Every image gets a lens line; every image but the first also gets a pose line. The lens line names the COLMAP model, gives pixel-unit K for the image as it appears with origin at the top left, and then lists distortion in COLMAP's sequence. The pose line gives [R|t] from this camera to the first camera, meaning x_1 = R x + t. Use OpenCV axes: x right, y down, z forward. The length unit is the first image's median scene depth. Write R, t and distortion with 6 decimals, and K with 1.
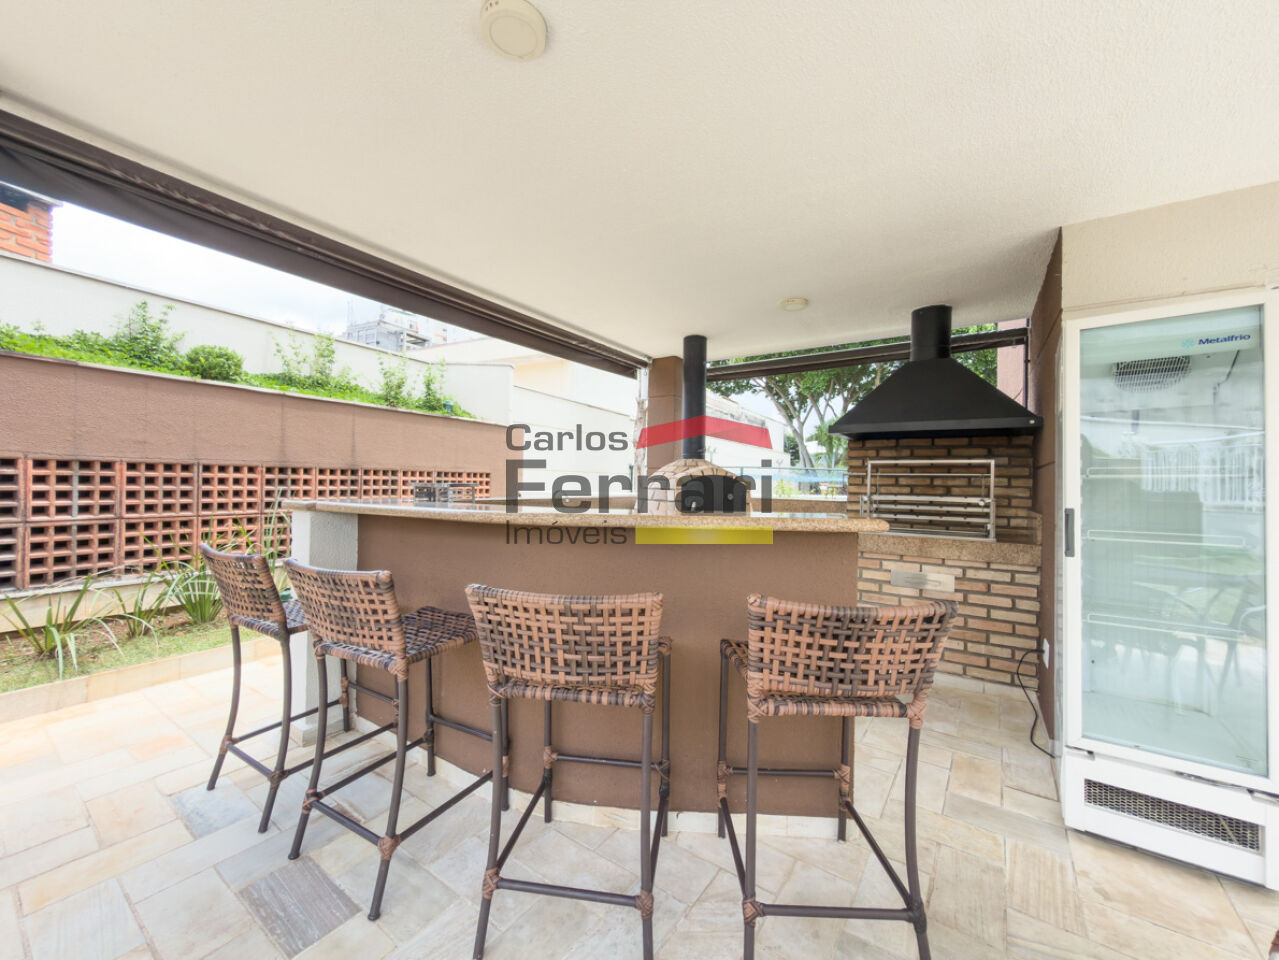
lens RADIAL K [[506.2, 0, 639.6], [0, 506.2, 478.4], [0, 0, 1]] dist [-0.002057, 0.000240]
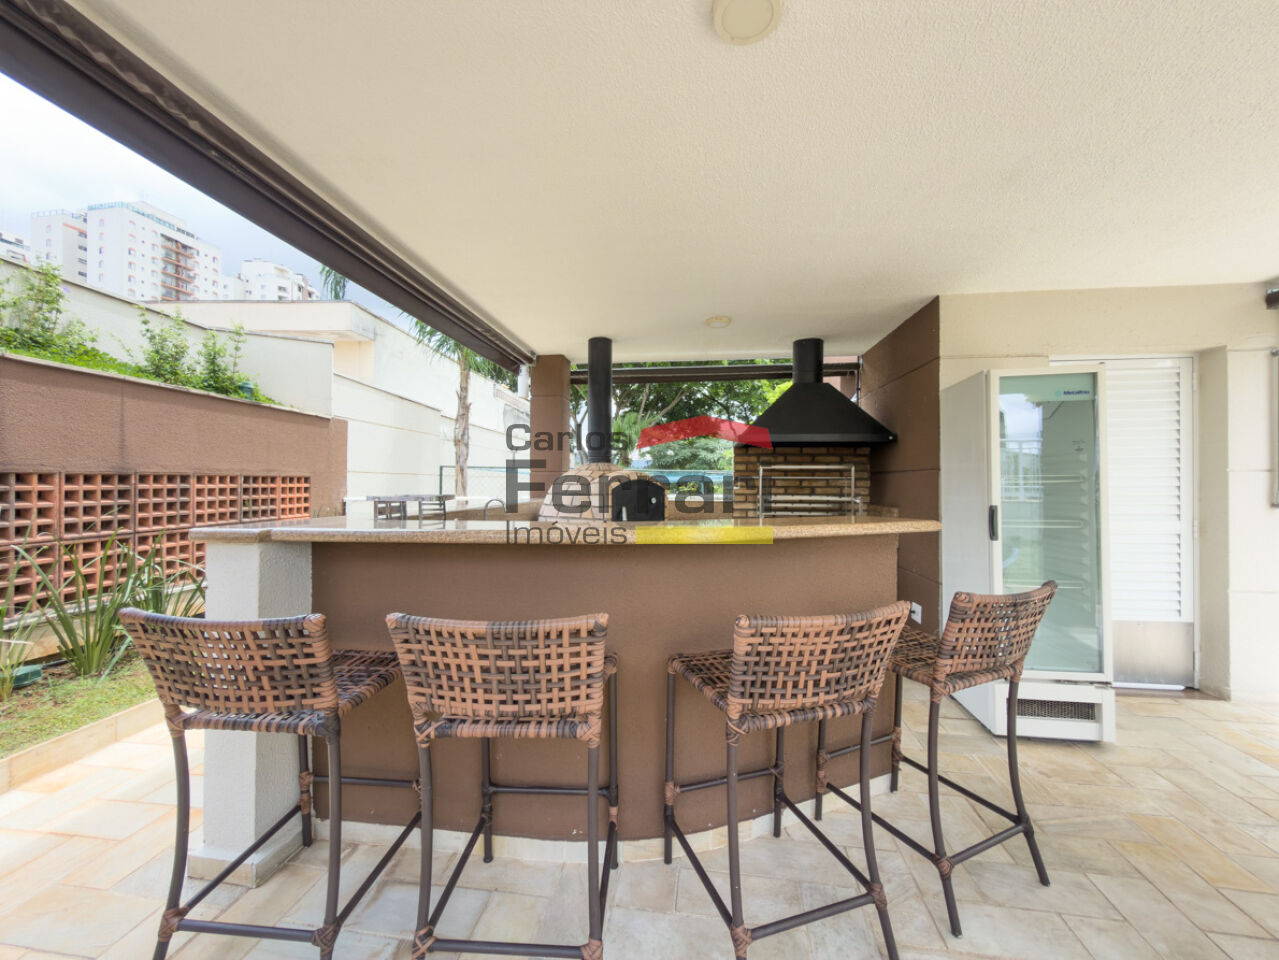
lens RADIAL K [[506.2, 0, 641.2], [0, 506.2, 480.5], [0, 0, 1]] dist [-0.002057, 0.000240]
pose [[0.893619, -0.010105, 0.448713, -0.297501], [0.006810, 0.999937, 0.008956, -0.013519], [-0.448775, -0.004948, 0.893631, 0.092282]]
